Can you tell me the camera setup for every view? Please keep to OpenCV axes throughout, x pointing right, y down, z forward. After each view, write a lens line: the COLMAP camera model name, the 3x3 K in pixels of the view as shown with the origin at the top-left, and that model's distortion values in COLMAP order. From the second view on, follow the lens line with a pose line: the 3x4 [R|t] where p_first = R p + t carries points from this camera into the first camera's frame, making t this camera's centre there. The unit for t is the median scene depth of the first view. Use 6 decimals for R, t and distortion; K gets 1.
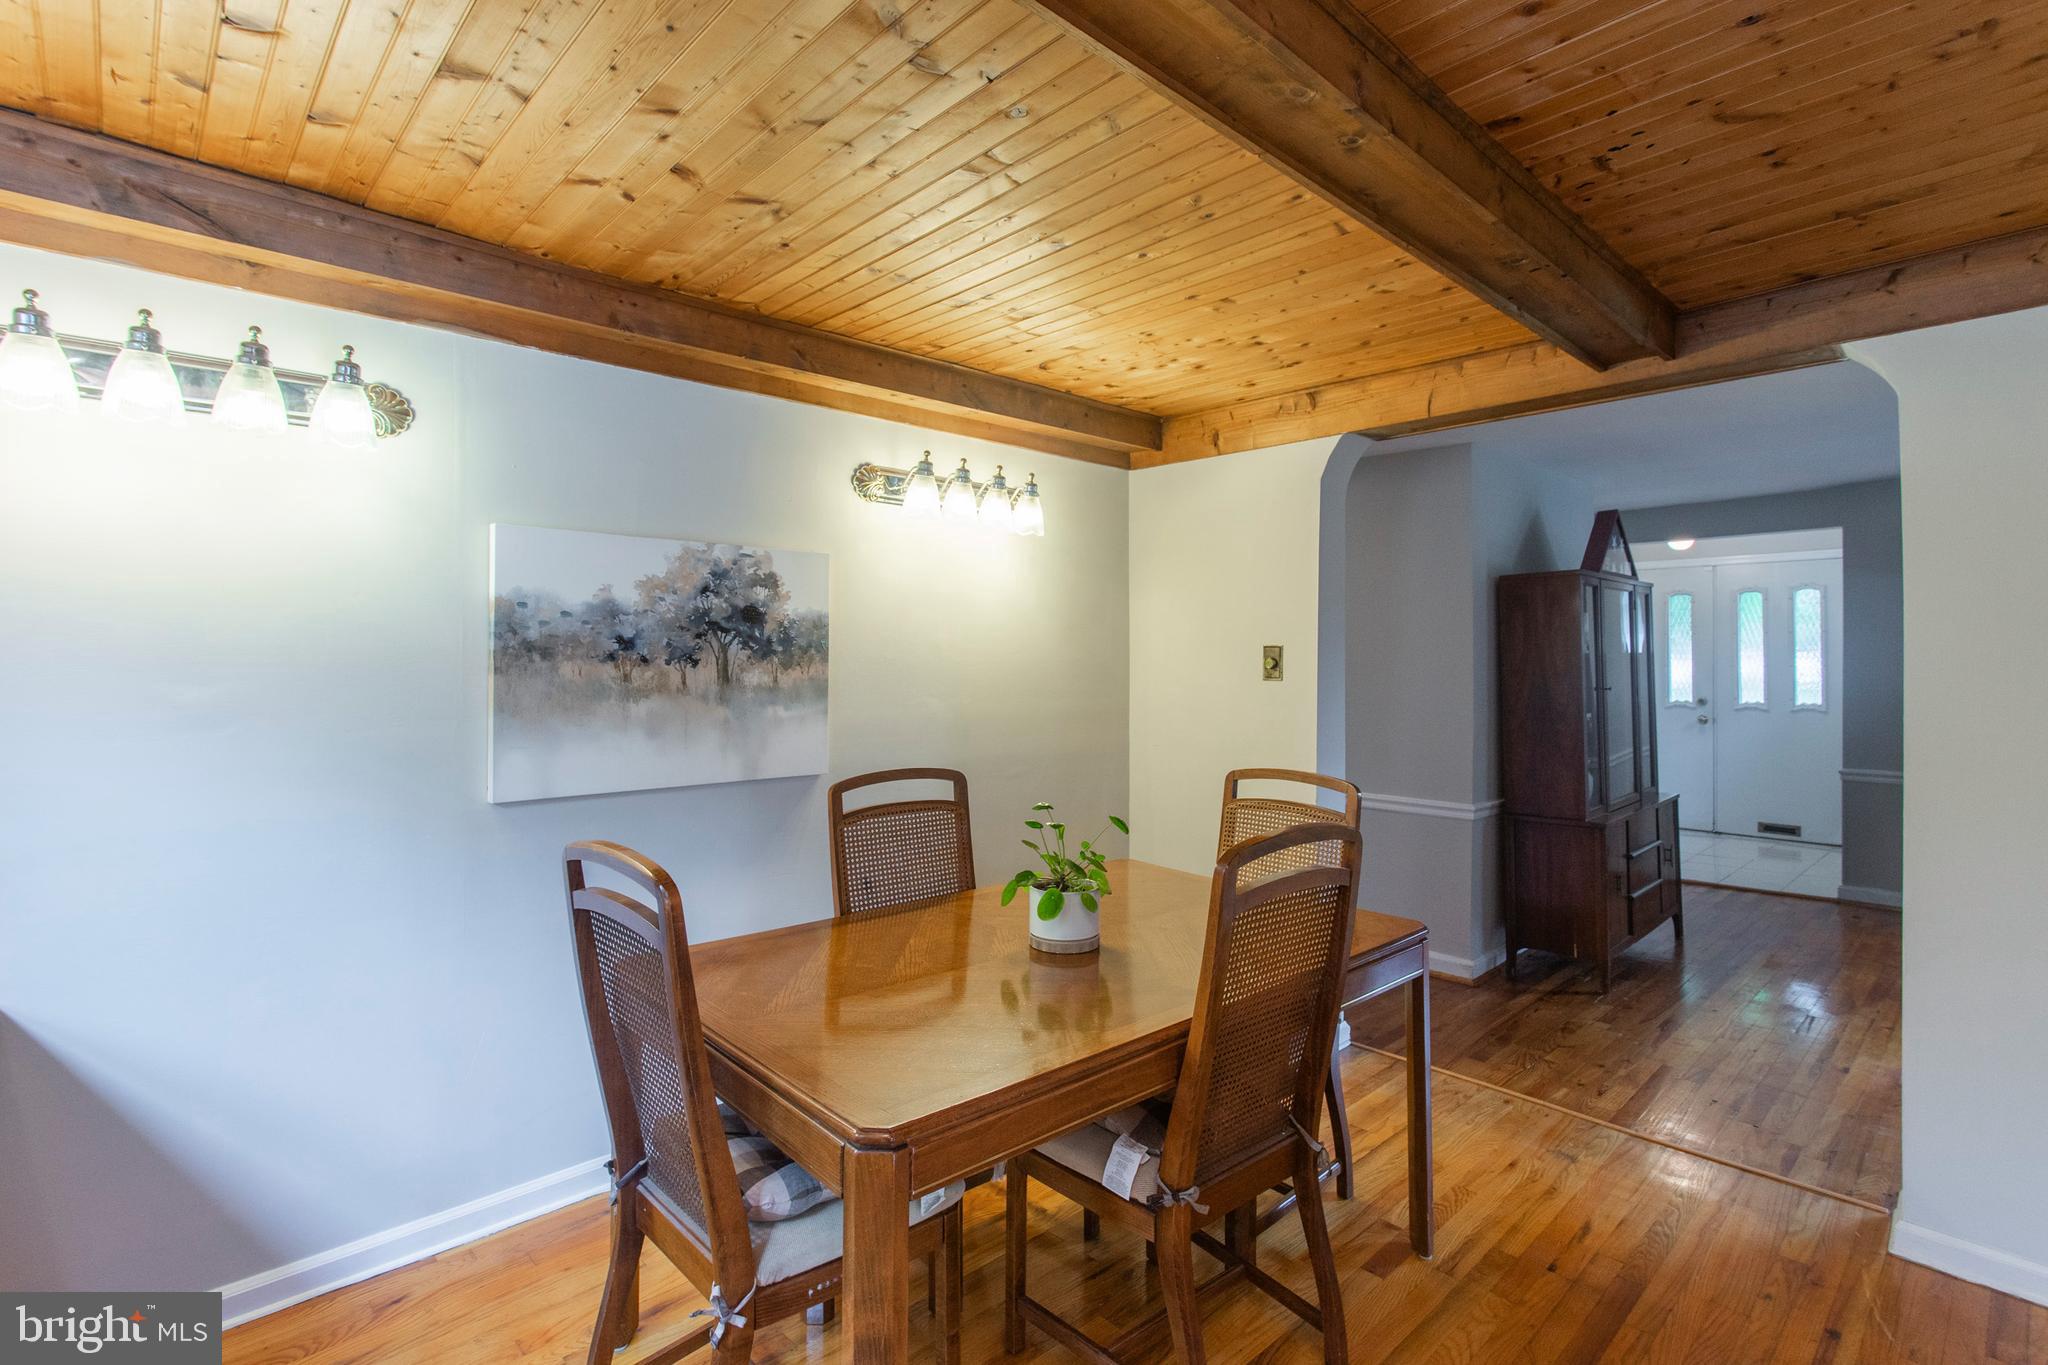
lens RADIAL K [[991.9, 0, 1030.6], [0, 991.9, 670.0], [0, 0, 1]] dist [-0.011917, 0.000224]
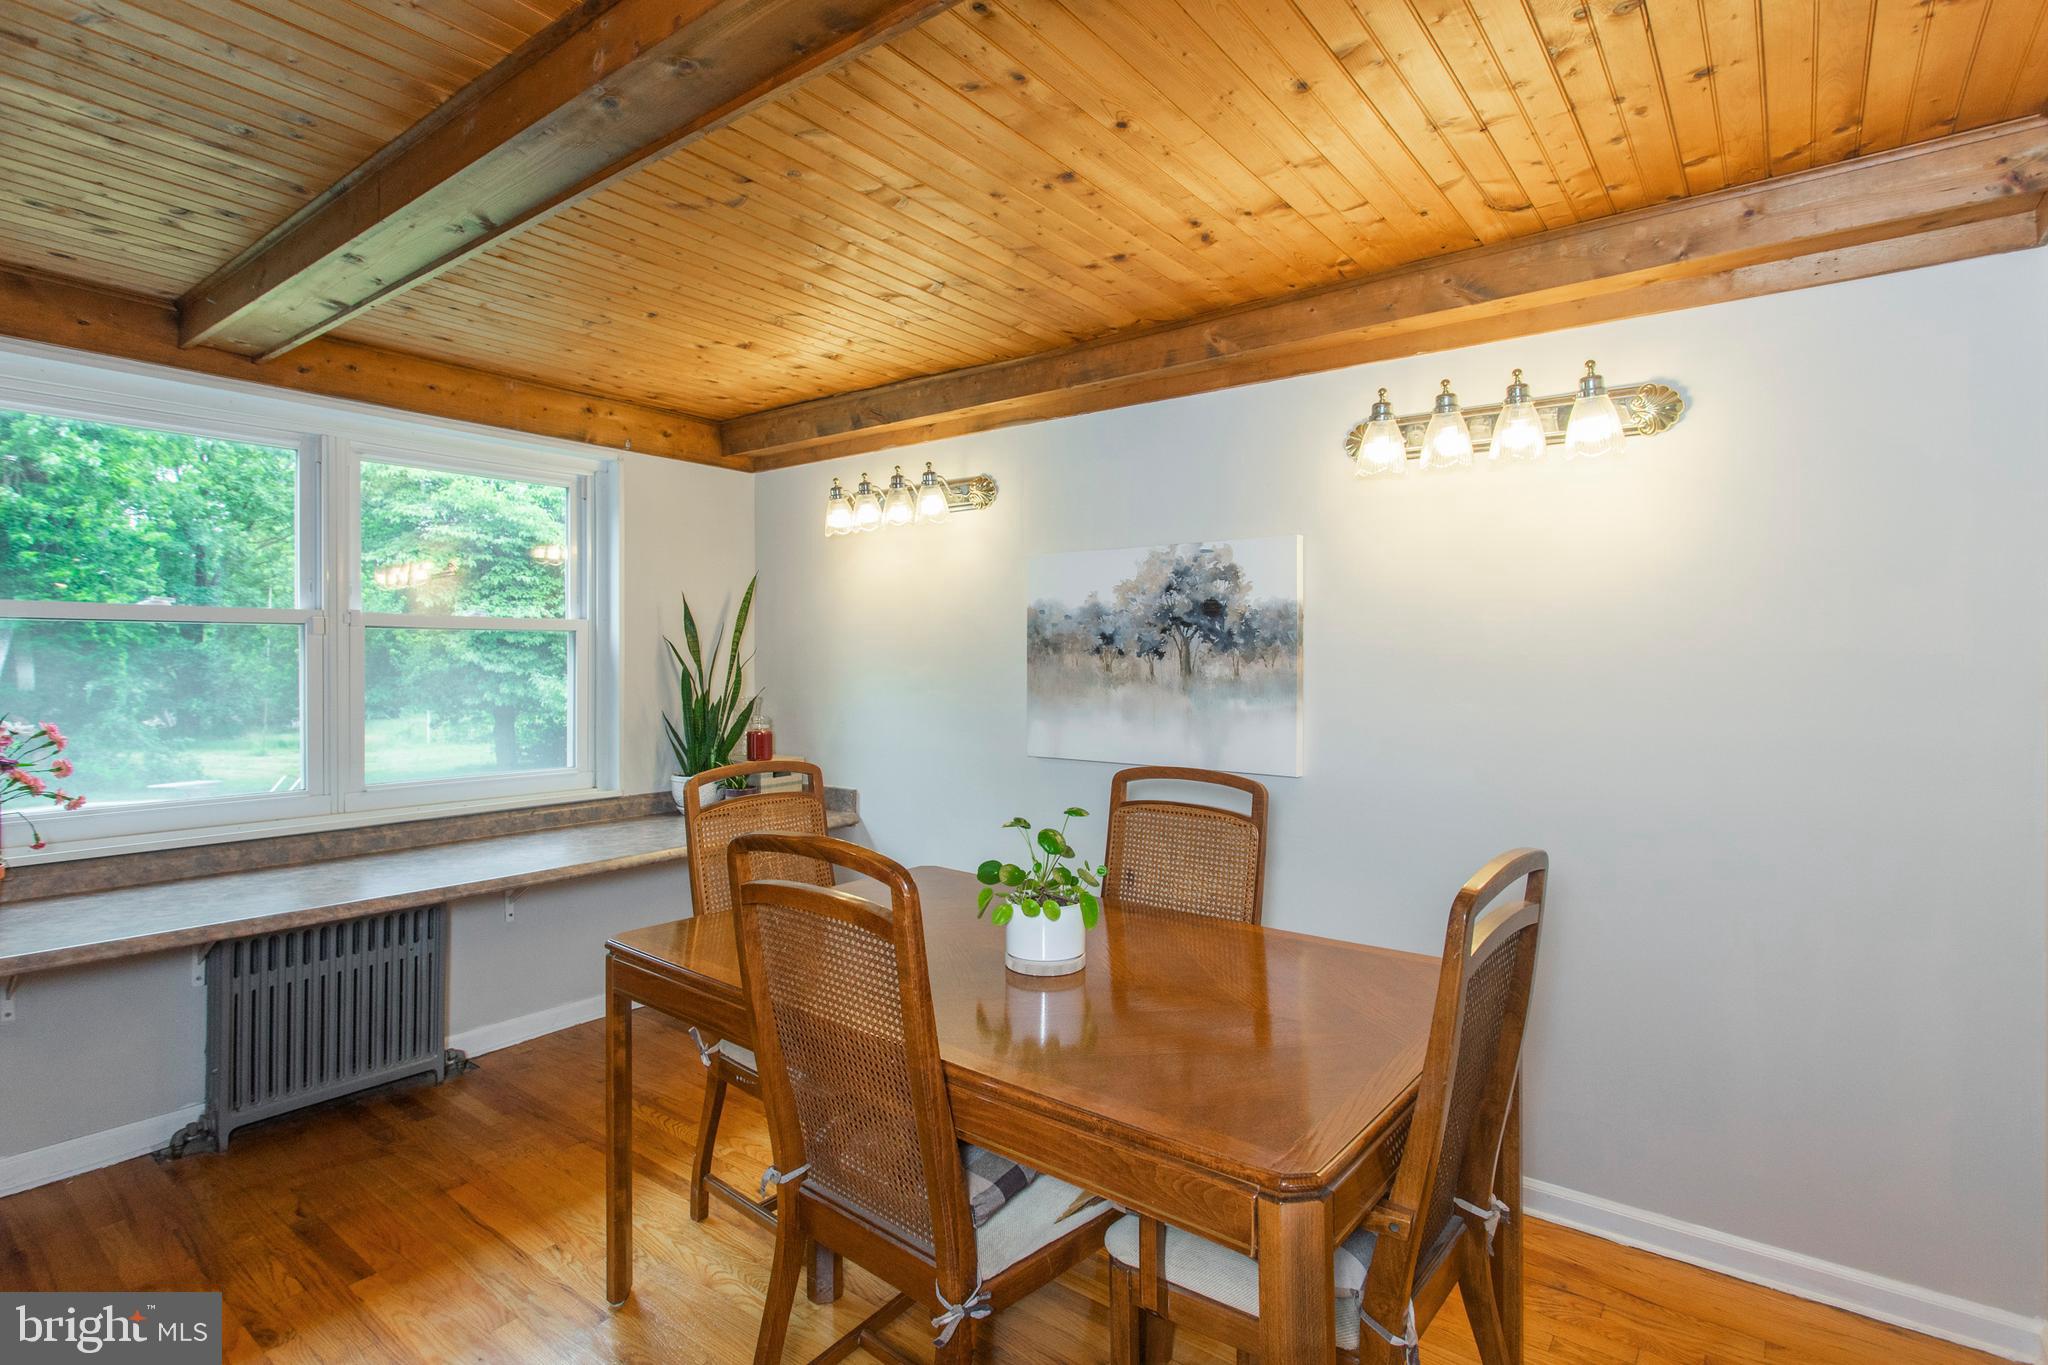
lens RADIAL K [[993.2, 0, 982.8], [0, 993.2, 686.7], [0, 0, 1]] dist [-0.012295, 0.000080]
pose [[0.130547, 0.026267, -0.991094, 0.722885], [-0.014537, 0.999592, 0.024577, 0.003485], [0.991335, 0.011200, 0.130876, 0.649108]]
